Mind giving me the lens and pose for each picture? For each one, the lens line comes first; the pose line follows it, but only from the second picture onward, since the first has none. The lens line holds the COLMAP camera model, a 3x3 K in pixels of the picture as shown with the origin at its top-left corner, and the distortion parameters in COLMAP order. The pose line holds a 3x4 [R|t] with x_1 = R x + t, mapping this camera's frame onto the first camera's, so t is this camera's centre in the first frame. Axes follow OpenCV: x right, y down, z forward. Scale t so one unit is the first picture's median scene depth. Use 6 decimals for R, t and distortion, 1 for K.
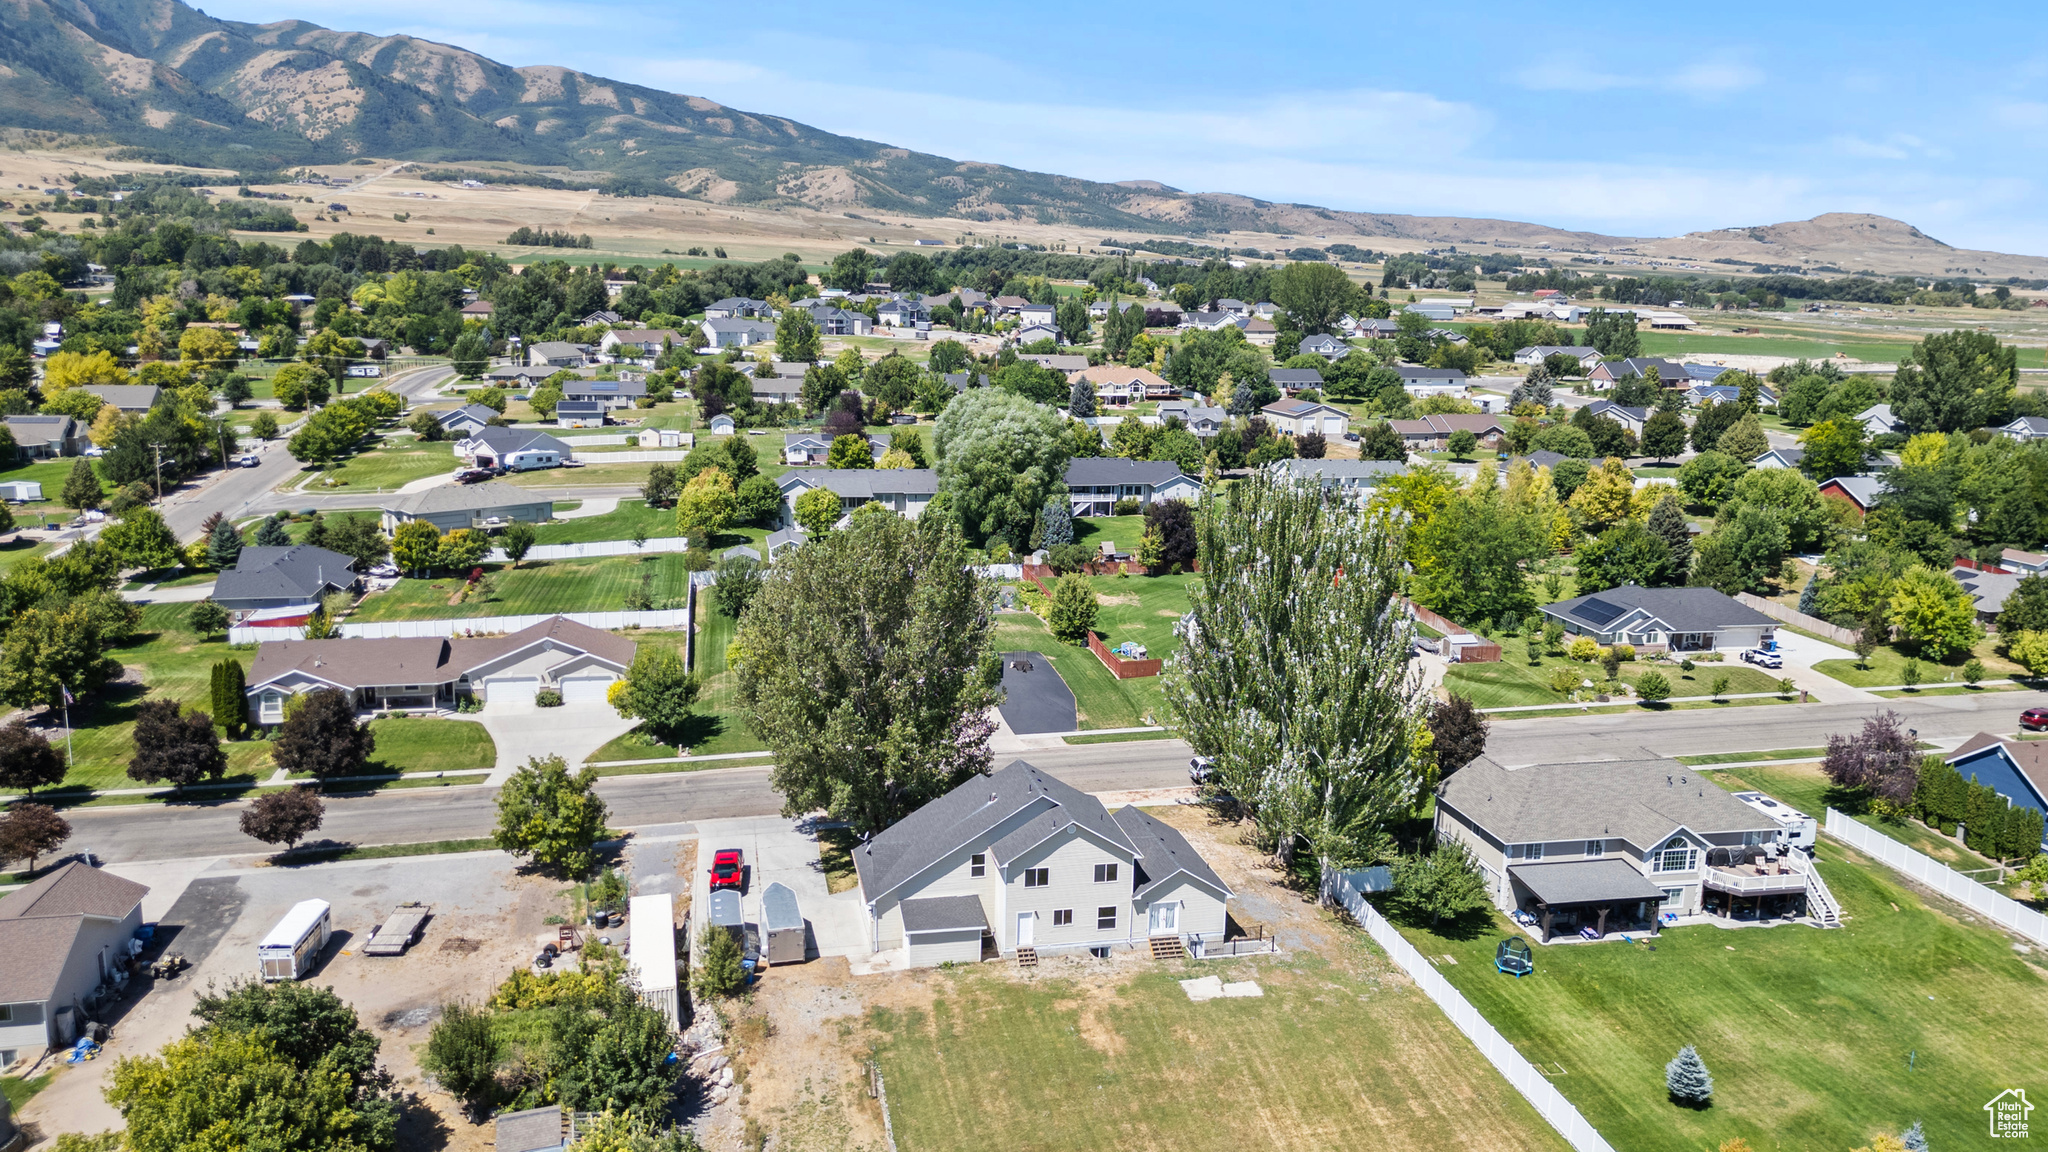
lens RADIAL K [[1432.3, 0, 1024.0], [0, 1432.3, 576.0], [0, 0, 1]] dist [0.027869, 0.000729]
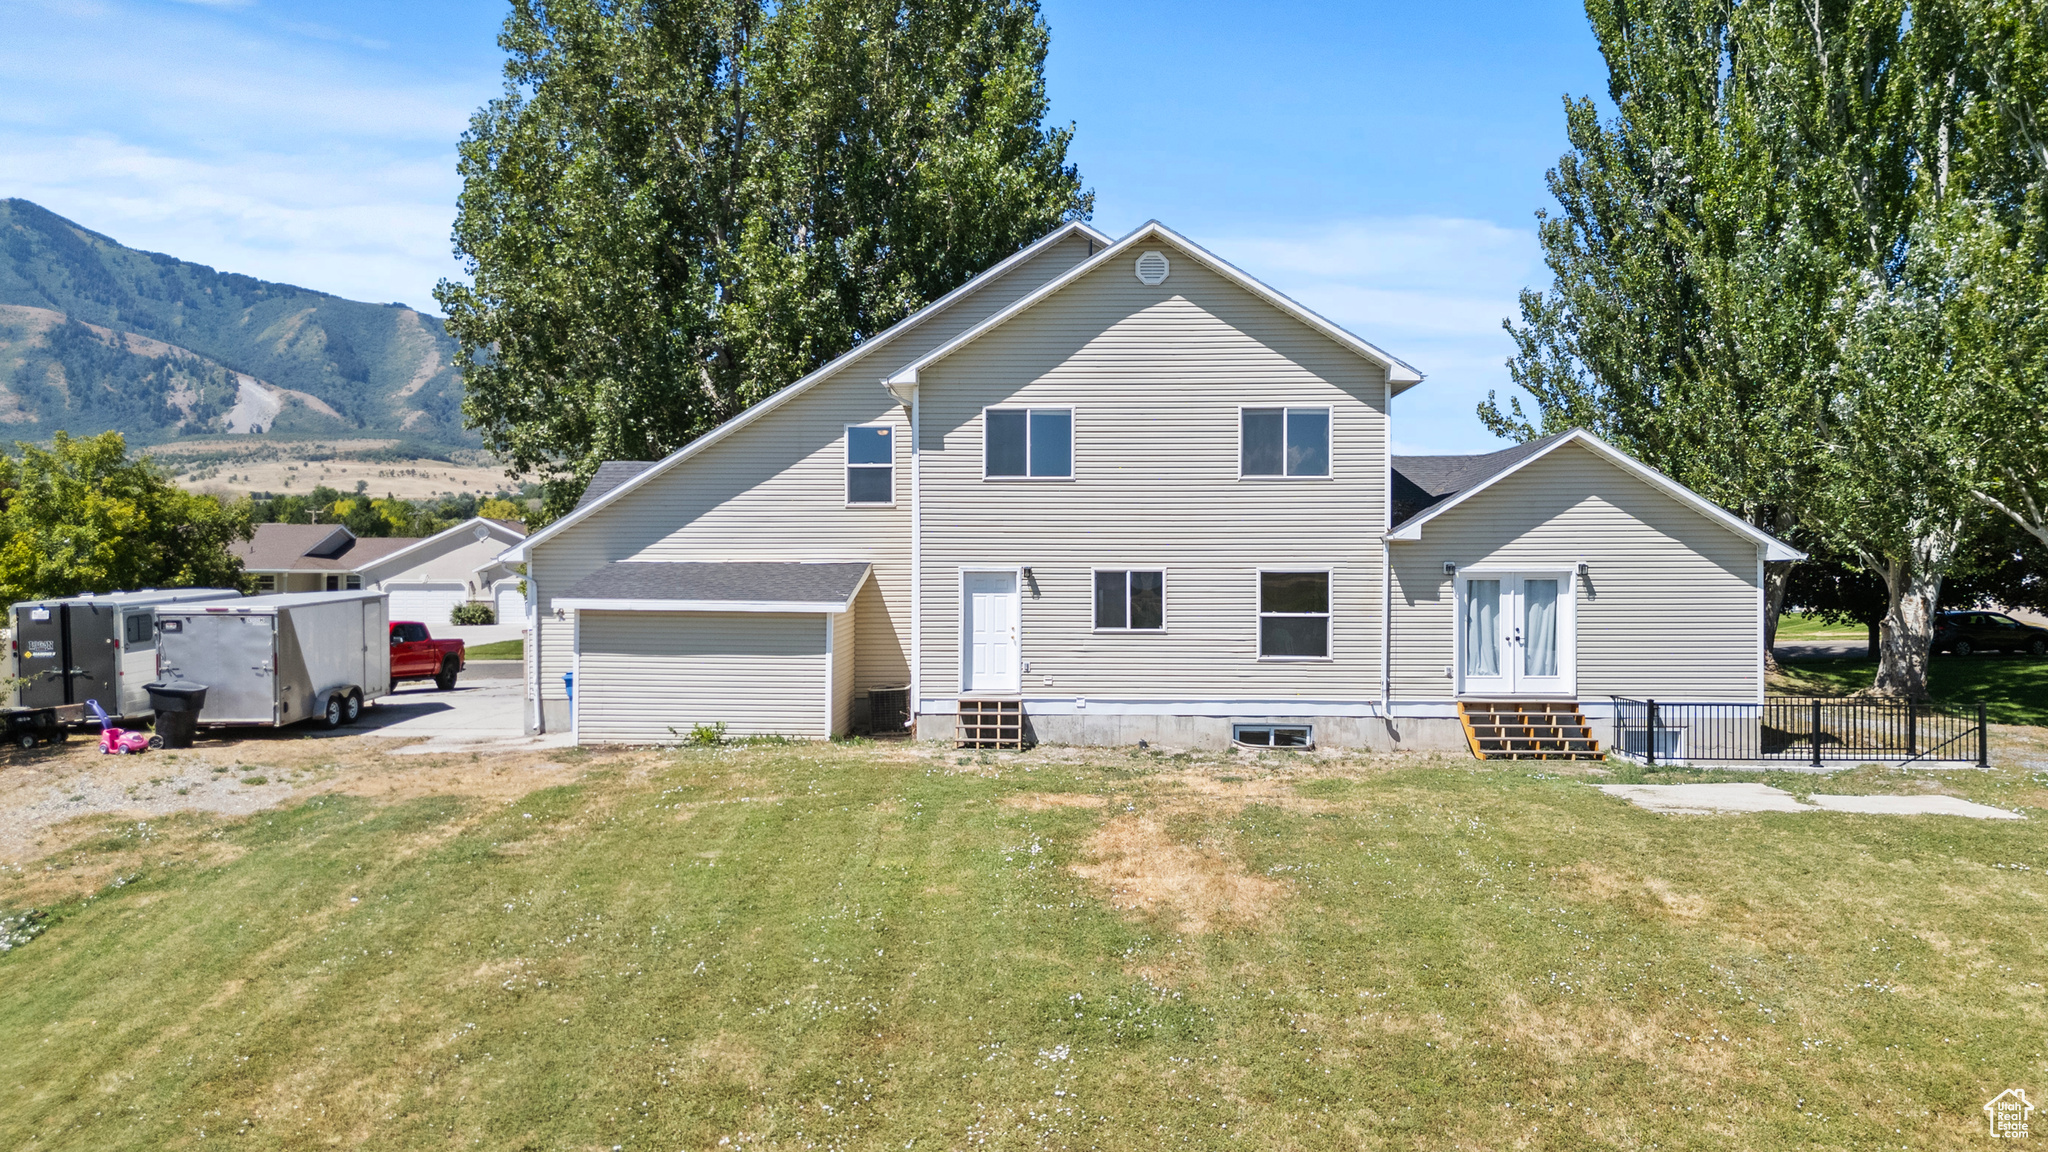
lens RADIAL K [[1437.8, 0, 990.5], [0, 1437.8, 611.3], [0, 0, 1]] dist [0.019972, -0.001822]
pose [[0.964584, -0.023636, -0.262714, 0.074398], [-0.022431, 0.985019, -0.170981, 0.287297], [0.262819, 0.170819, 0.949604, 0.723475]]
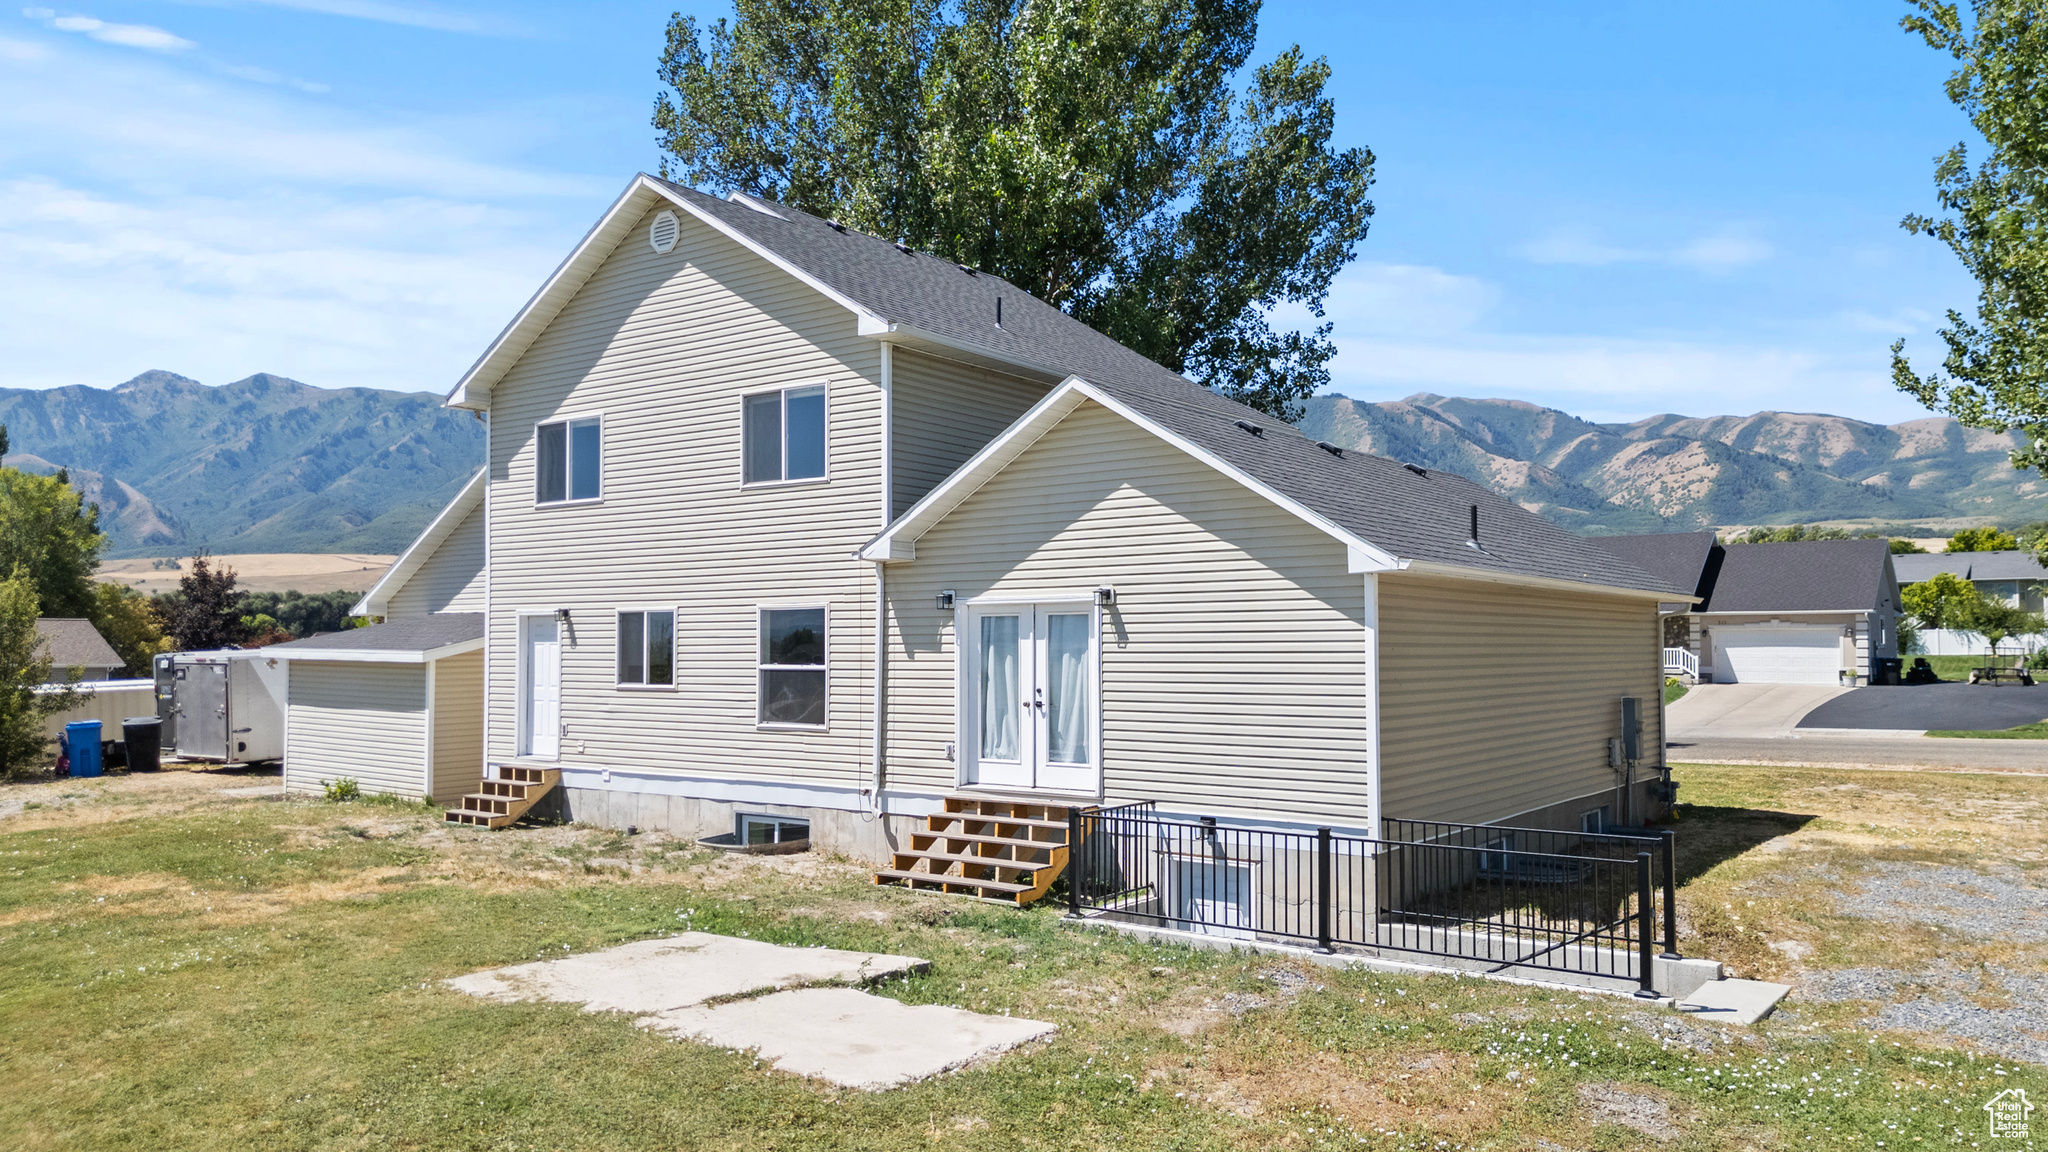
lens RADIAL K [[1471.3, 0, 1036.8], [0, 1471.3, 611.6], [0, 0, 1]] dist [0.019187, -0.005272]
pose [[0.656454, -0.050118, -0.752699, 0.238834], [-0.124448, 0.976924, -0.173584, 0.263311], [0.744030, 0.207622, 0.635069, 0.894530]]
